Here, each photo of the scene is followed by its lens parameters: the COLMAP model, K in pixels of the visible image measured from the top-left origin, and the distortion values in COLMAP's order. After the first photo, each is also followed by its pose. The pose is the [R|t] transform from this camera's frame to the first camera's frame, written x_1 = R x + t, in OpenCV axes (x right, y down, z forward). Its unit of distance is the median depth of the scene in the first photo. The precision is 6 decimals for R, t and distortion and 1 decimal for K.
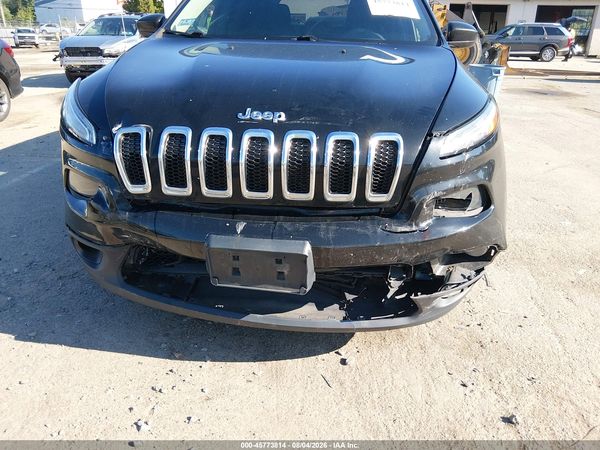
lens RADIAL K [[448.0, 0, 300.0], [0, 448.0, 225.0], [0, 0, 1]] dist [0.068988, -0.101775]
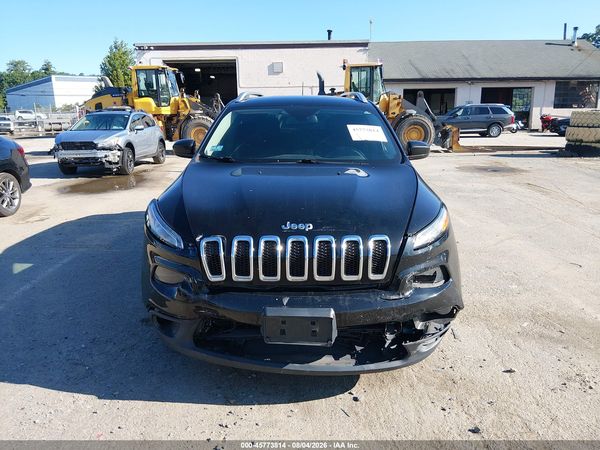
lens RADIAL K [[457.5, 0, 303.3], [0, 457.5, 224.5], [0, 0, 1]] dist [0.062822, -0.108562]
pose [[0.996294, -0.034128, 0.078948, -0.157957], [0.045968, 0.987096, -0.153387, -0.007971], [-0.072695, 0.156448, 0.985007, -0.449833]]
